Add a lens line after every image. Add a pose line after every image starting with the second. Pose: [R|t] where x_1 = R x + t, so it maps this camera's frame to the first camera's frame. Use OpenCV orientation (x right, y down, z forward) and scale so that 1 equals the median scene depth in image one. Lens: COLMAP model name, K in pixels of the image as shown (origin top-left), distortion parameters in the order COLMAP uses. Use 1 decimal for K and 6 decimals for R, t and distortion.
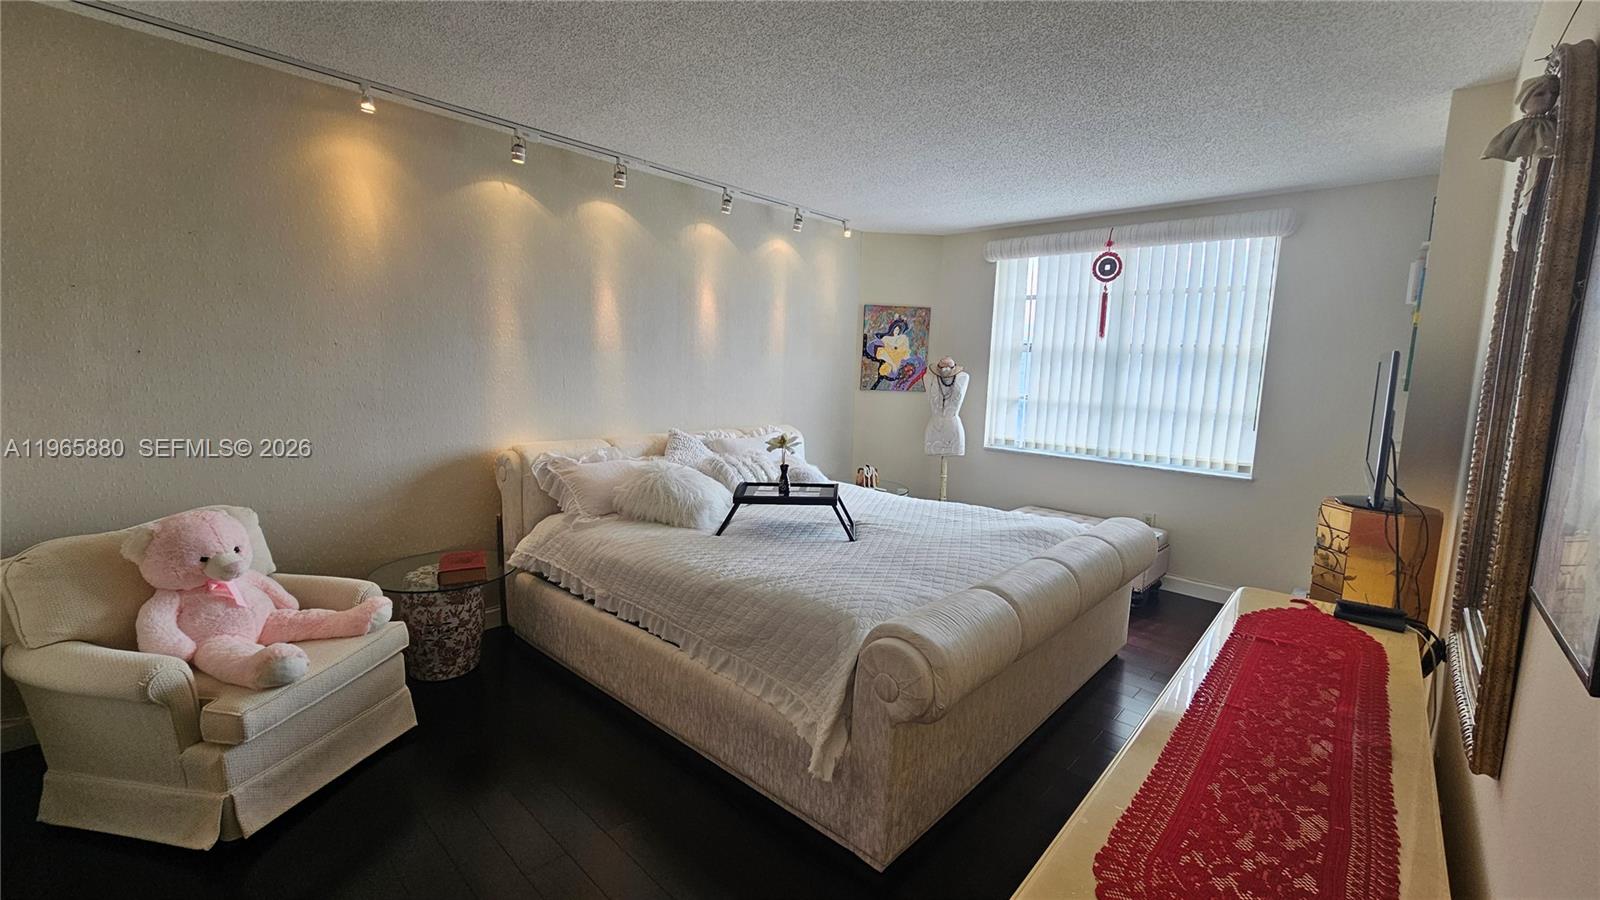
lens RADIAL K [[652.9, 0, 806.1], [0, 652.9, 445.2], [0, 0, 1]] dist [0.000084, -0.000267]
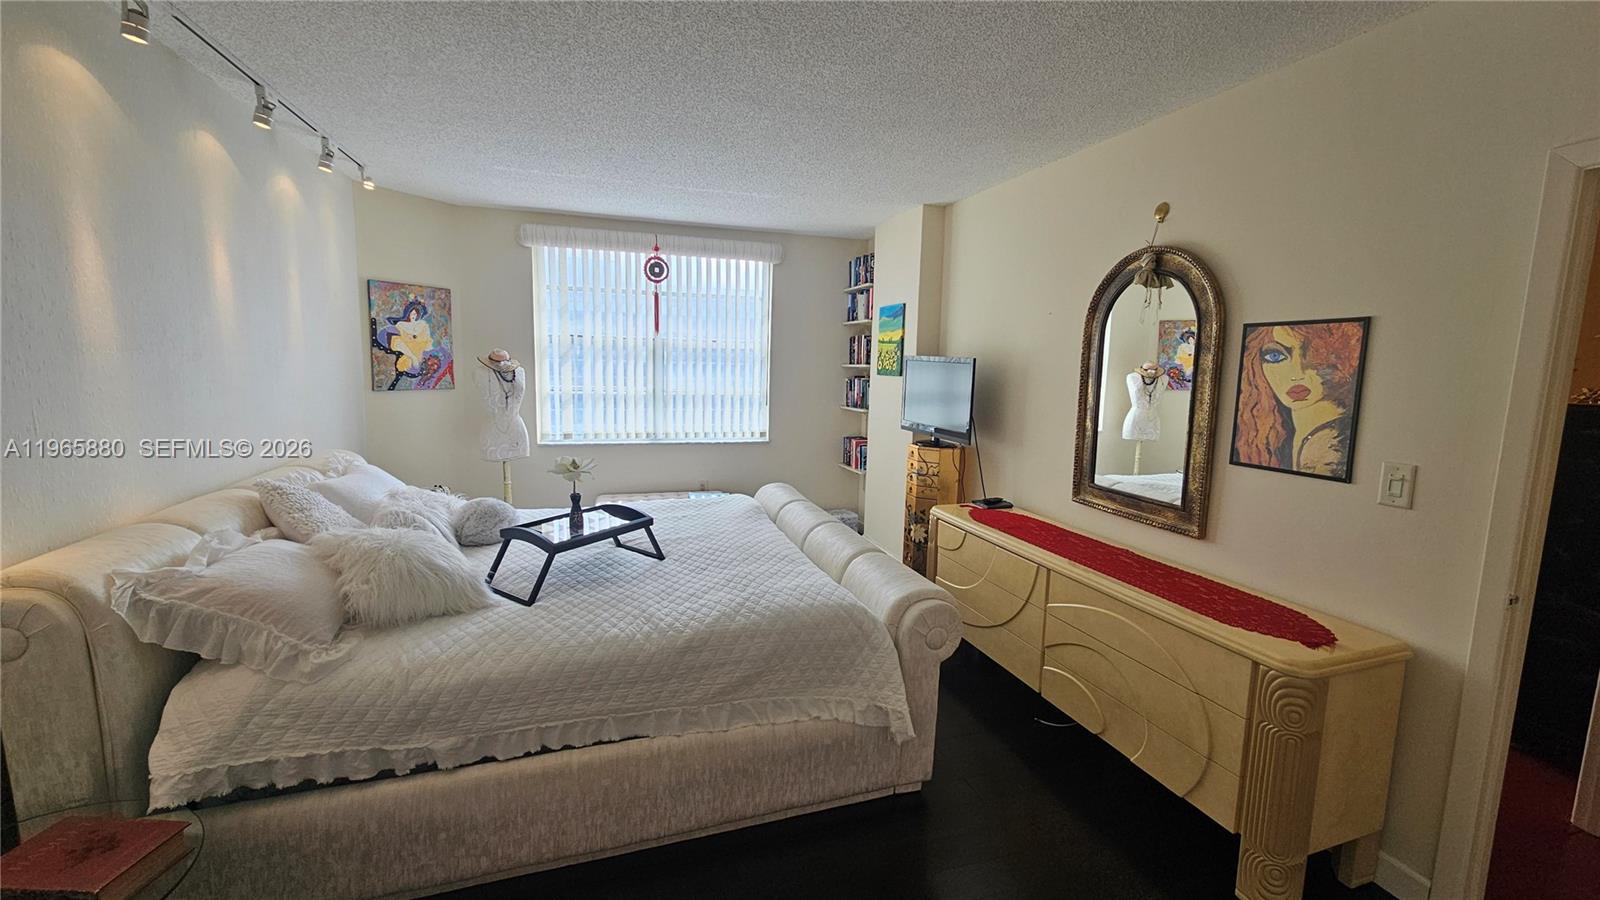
lens RADIAL K [[652.9, 0, 806.1], [0, 652.9, 445.2], [0, 0, 1]] dist [0.000084, -0.000267]
pose [[0.488869, -0.132943, 0.862168, -0.411004], [0.098761, 0.990400, 0.096716, -0.057141], [-0.866749, 0.037867, 0.497305, 0.230375]]
